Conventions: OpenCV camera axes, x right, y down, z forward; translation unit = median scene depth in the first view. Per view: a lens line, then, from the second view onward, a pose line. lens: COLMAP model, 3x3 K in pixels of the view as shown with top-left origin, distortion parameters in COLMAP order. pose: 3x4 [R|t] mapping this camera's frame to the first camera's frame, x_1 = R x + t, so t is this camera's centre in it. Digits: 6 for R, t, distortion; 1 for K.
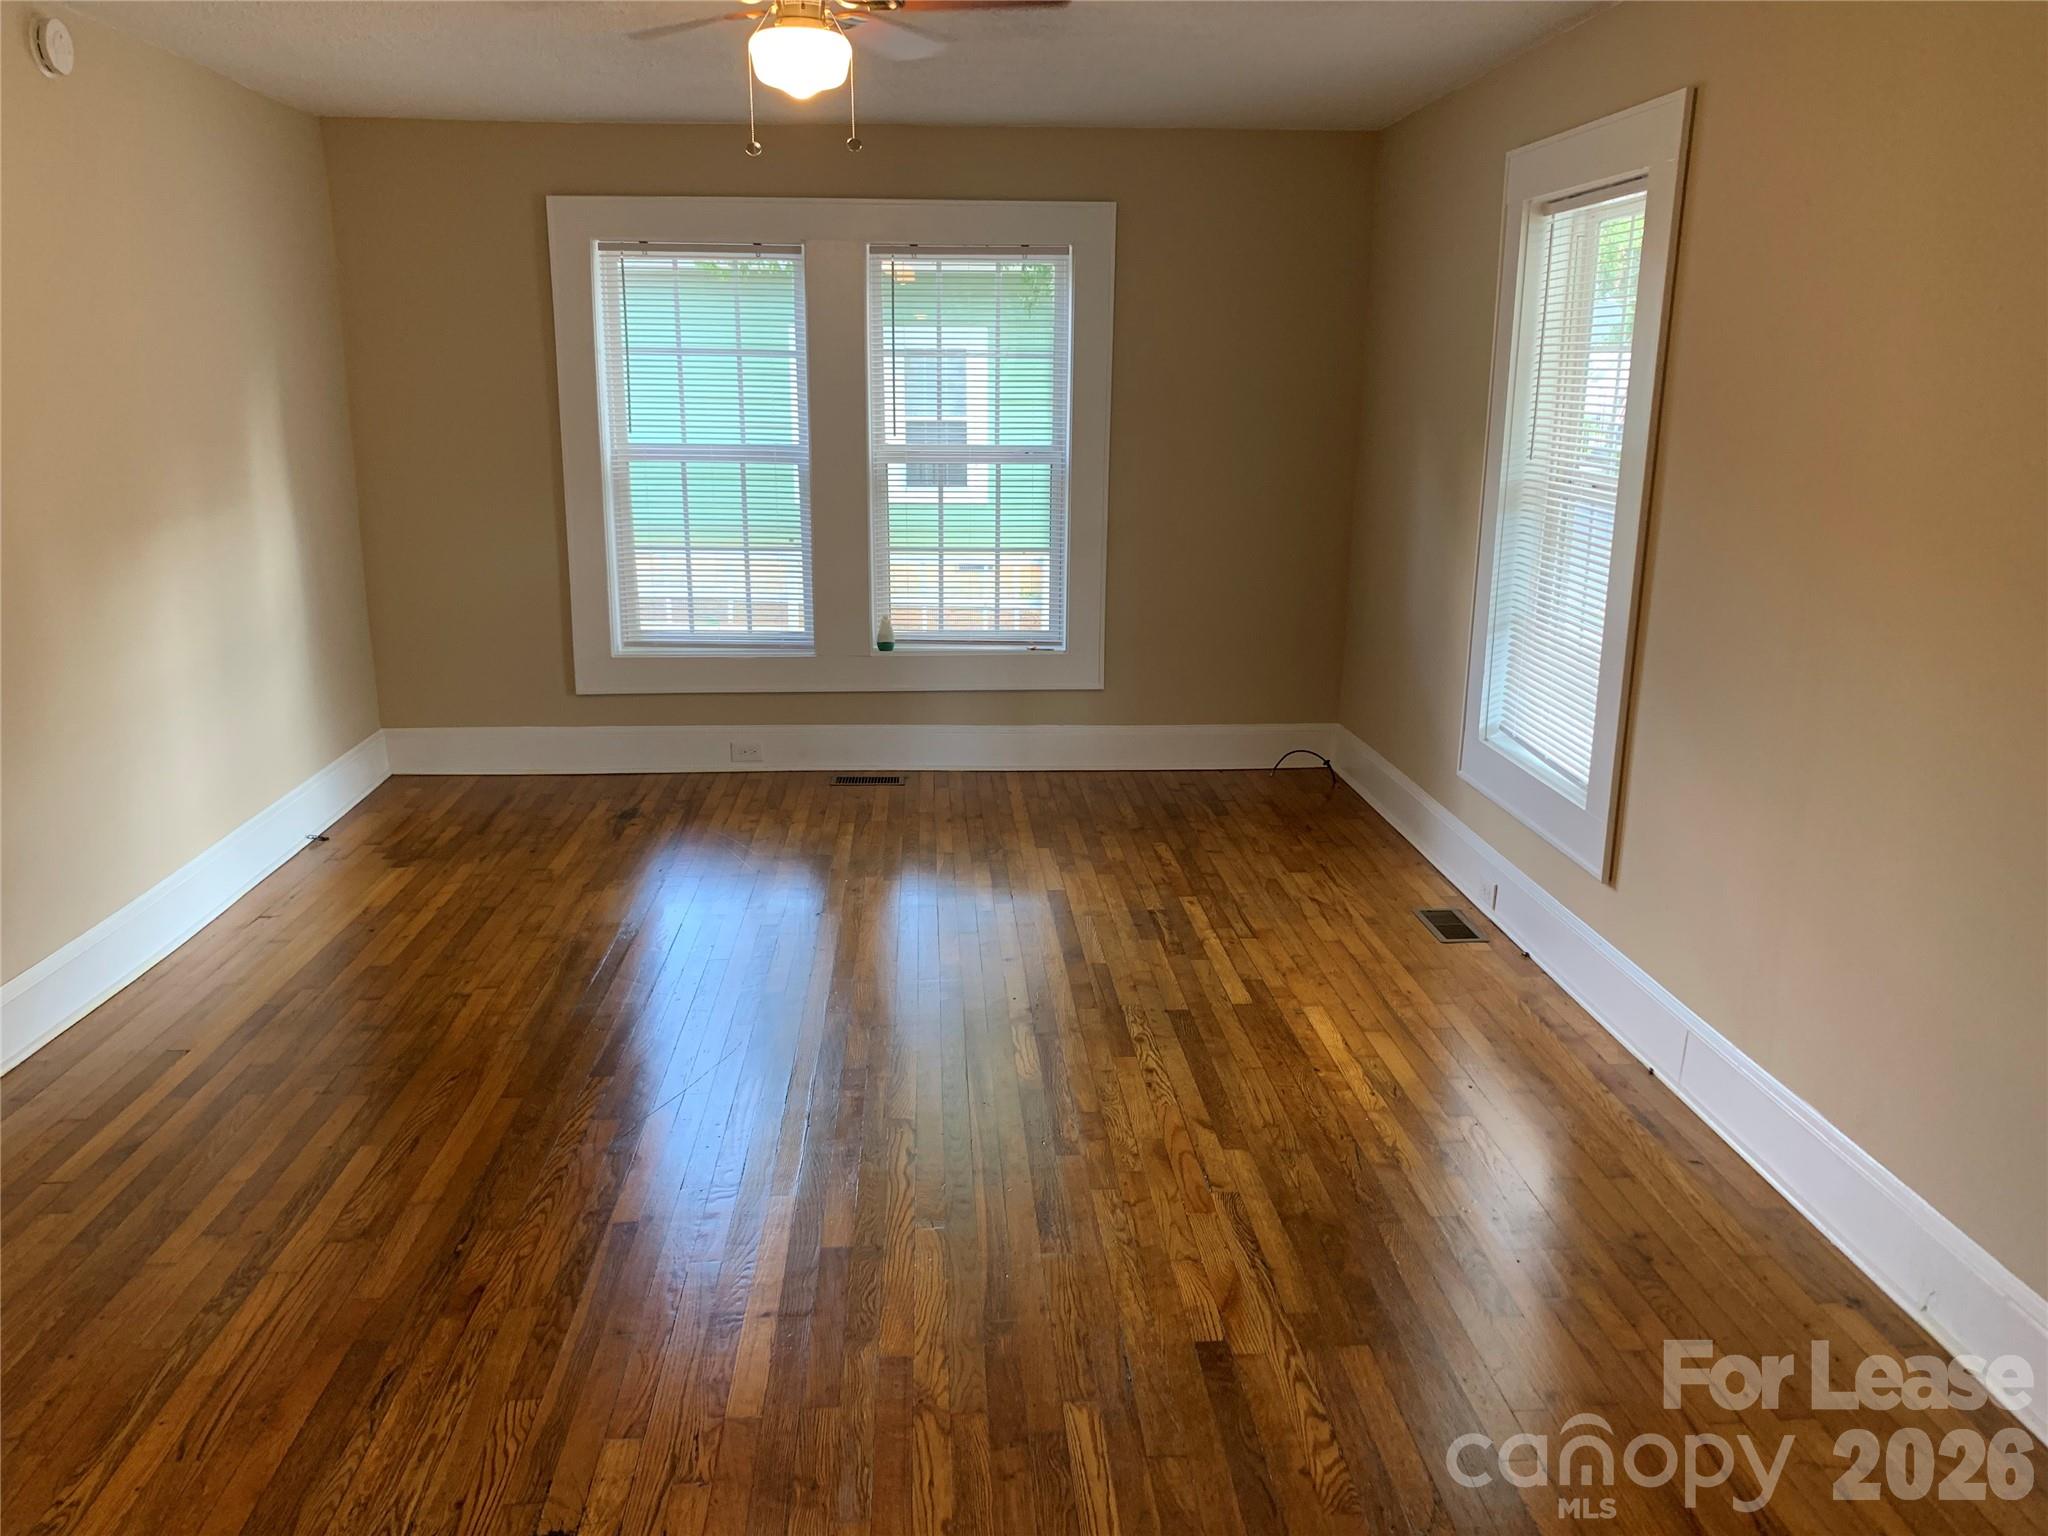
lens RADIAL K [[1576.1, 0, 1017.8], [0, 1576.1, 756.5], [0, 0, 1]] dist [0.032478, -0.043596]
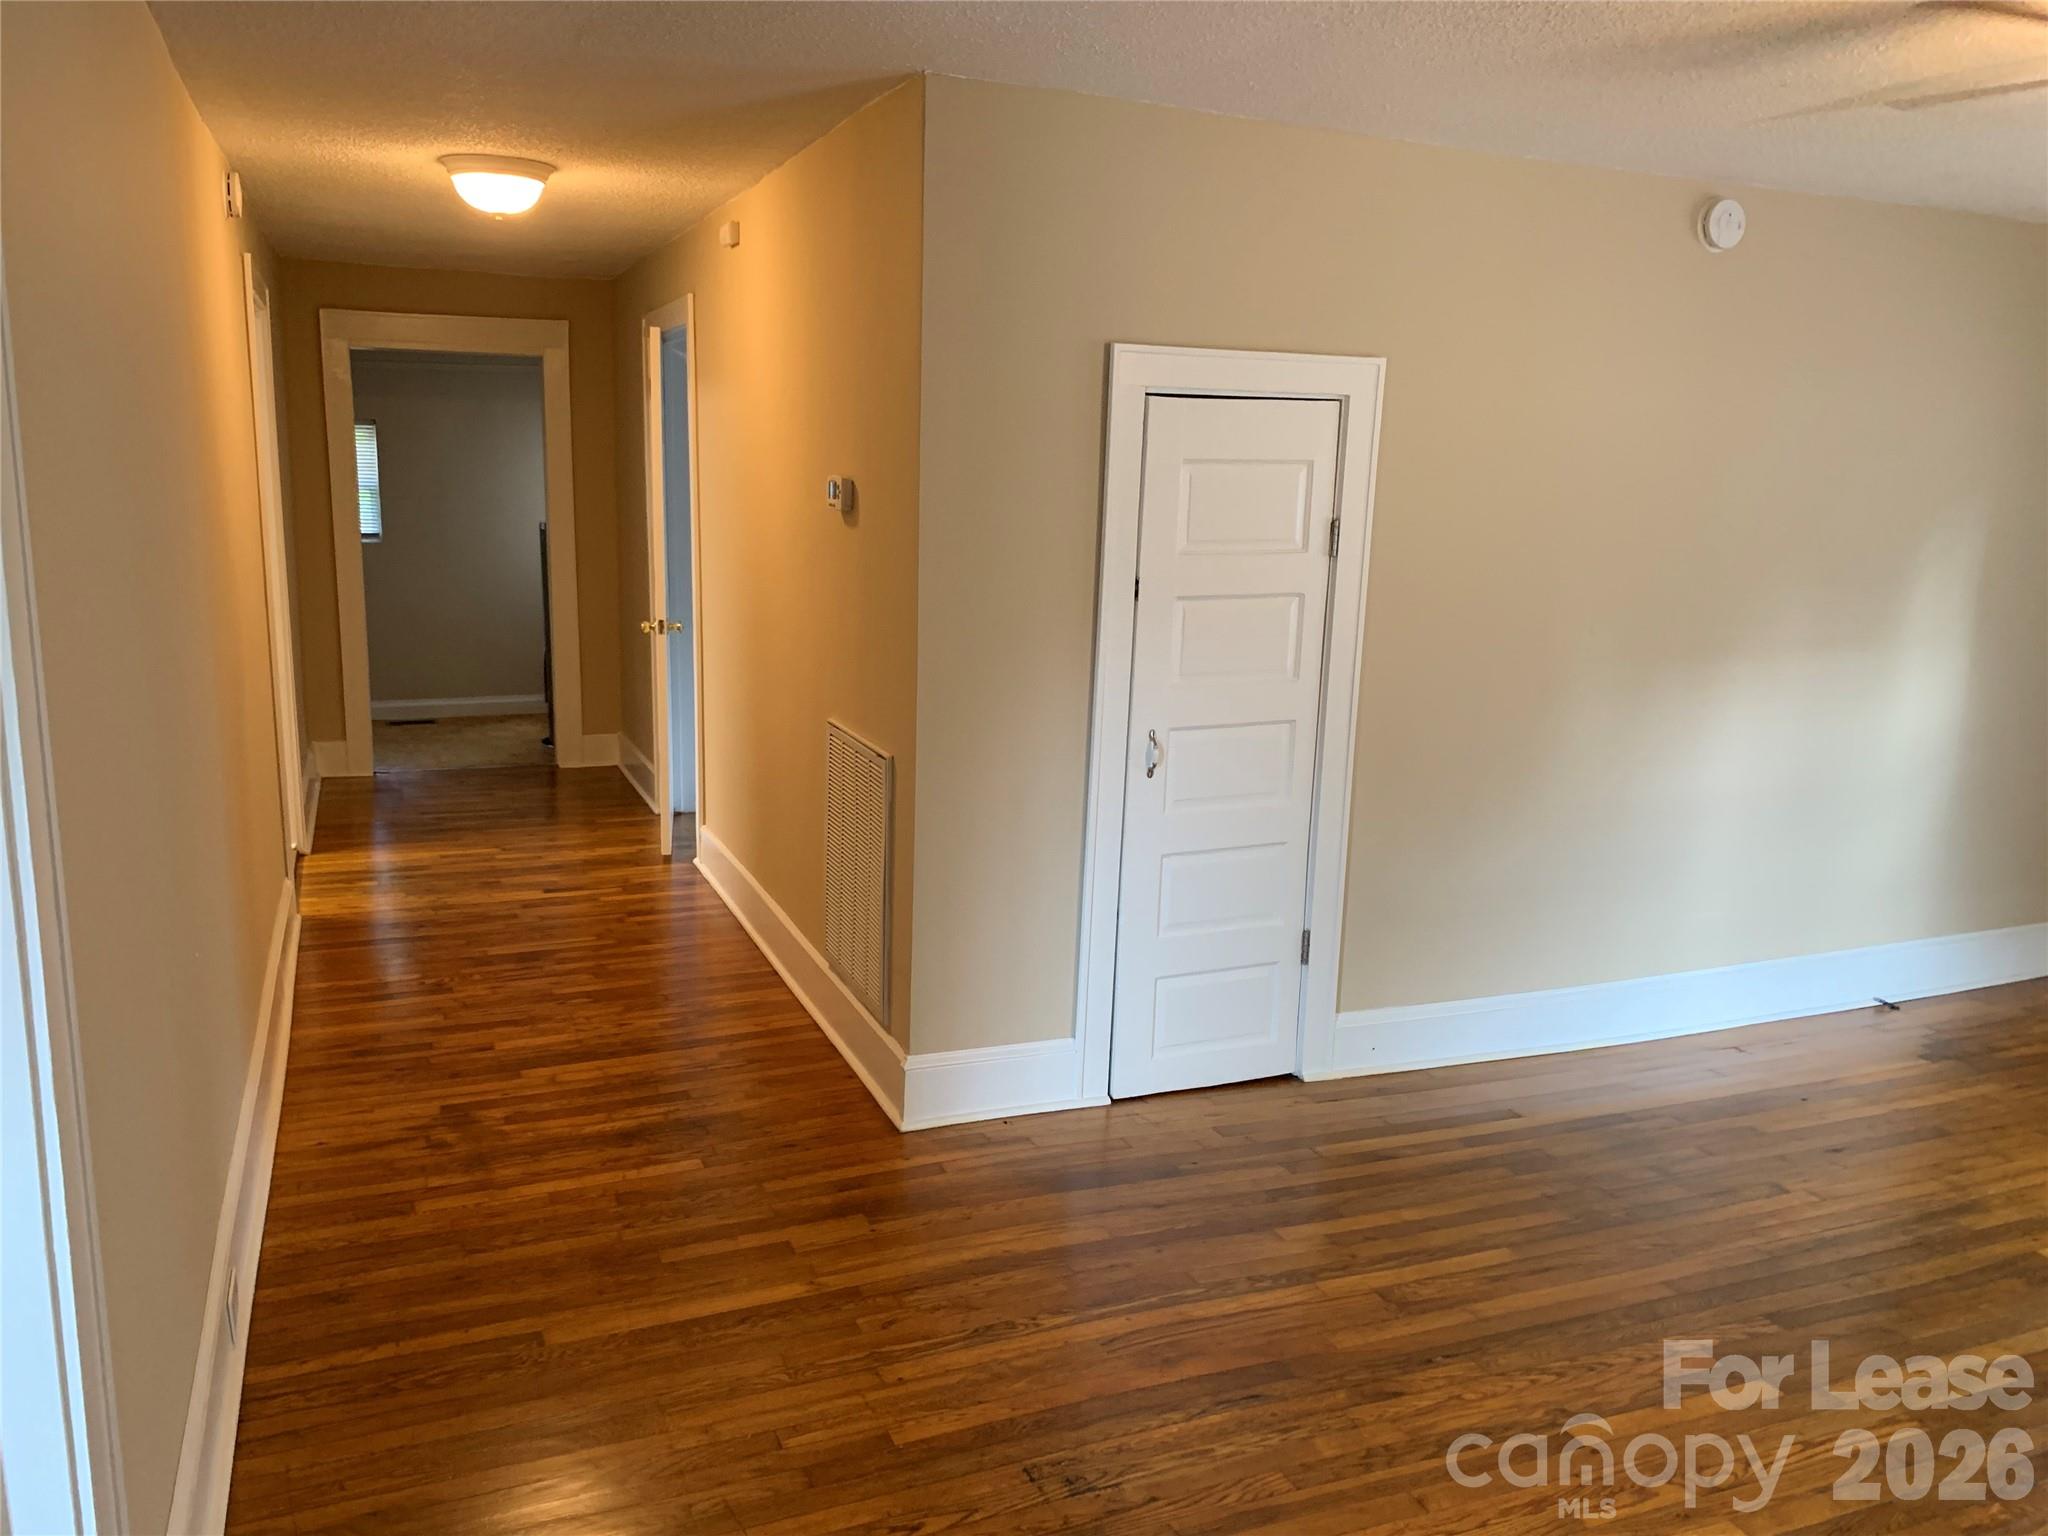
lens RADIAL K [[1576.1, 0, 1021.7], [0, 1576.1, 760.4], [0, 0, 1]] dist [0.032478, -0.043596]
pose [[0.323651, 0.178887, -0.929112, 0.329381], [-0.246494, 0.963998, 0.099739, -0.074973], [0.913505, 0.196740, 0.356094, 0.225817]]
